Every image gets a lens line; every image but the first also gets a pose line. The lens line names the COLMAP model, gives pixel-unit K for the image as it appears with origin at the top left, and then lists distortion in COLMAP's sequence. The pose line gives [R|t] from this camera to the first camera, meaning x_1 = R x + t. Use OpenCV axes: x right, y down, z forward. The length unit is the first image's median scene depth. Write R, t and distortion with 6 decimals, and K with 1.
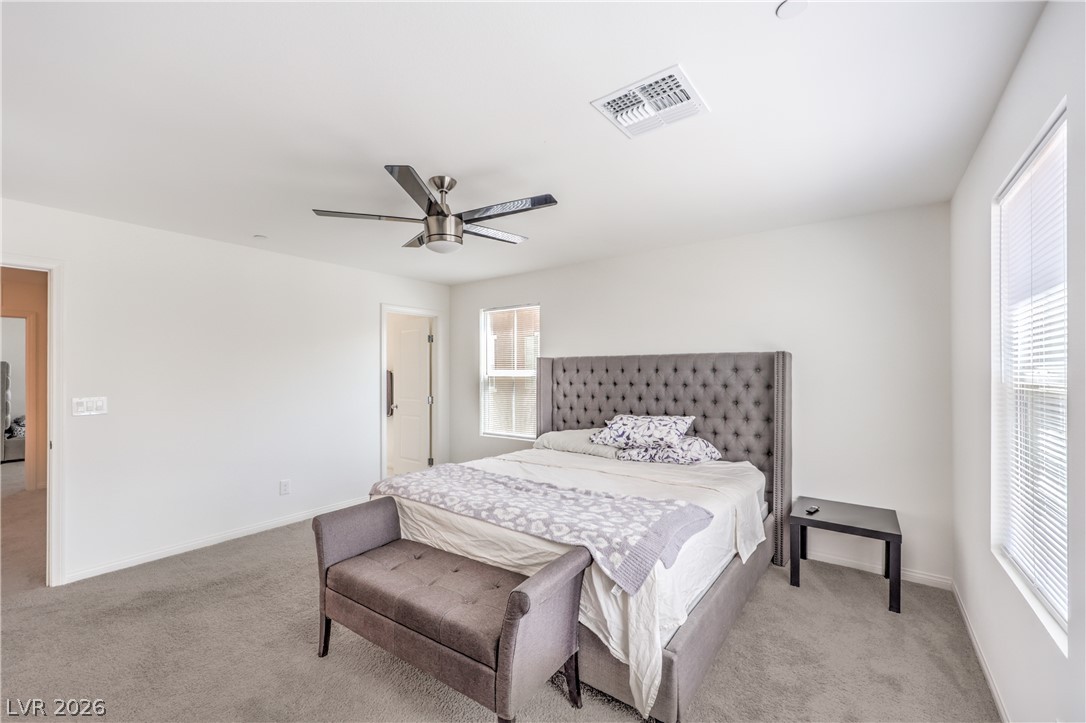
lens RADIAL K [[436.9, 0, 543.0], [0, 436.9, 361.5], [0, 0, 1]] dist [0.001099, 0.000264]
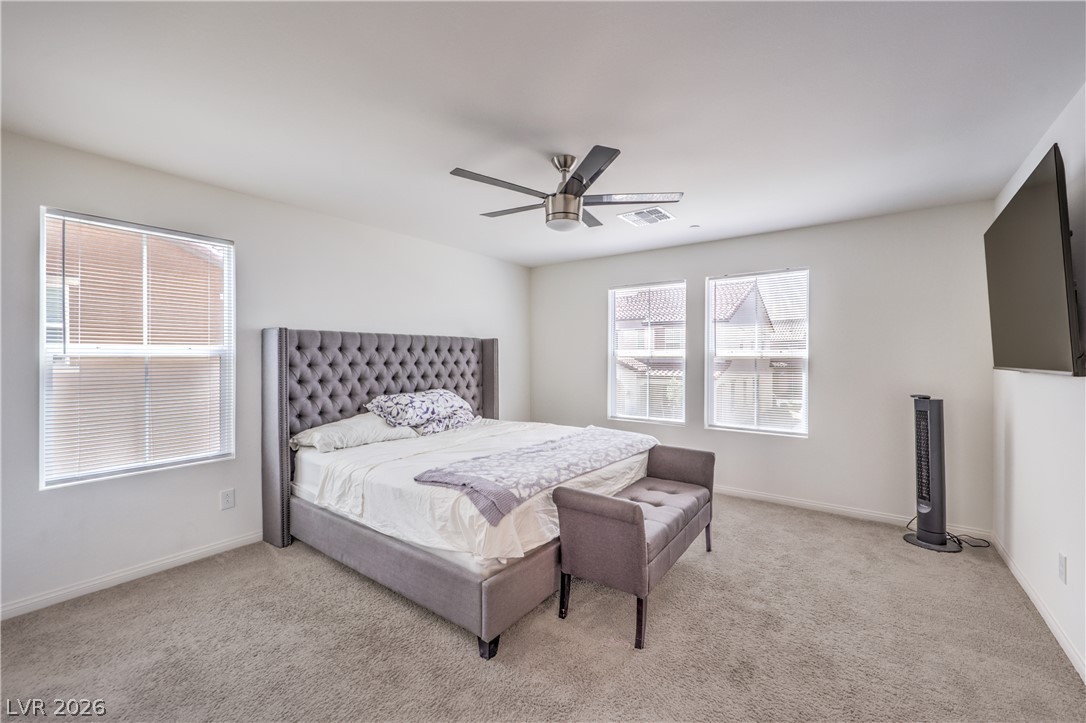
lens RADIAL K [[453.6, 0, 548.6], [0, 453.6, 362.7], [0, 0, 1]] dist [-0.000694, -0.000070]
pose [[-0.010362, -0.017030, 0.999801, -0.920109], [-0.033714, 0.999292, 0.016672, 0.024541], [-0.999378, -0.033535, -0.010929, 0.738899]]
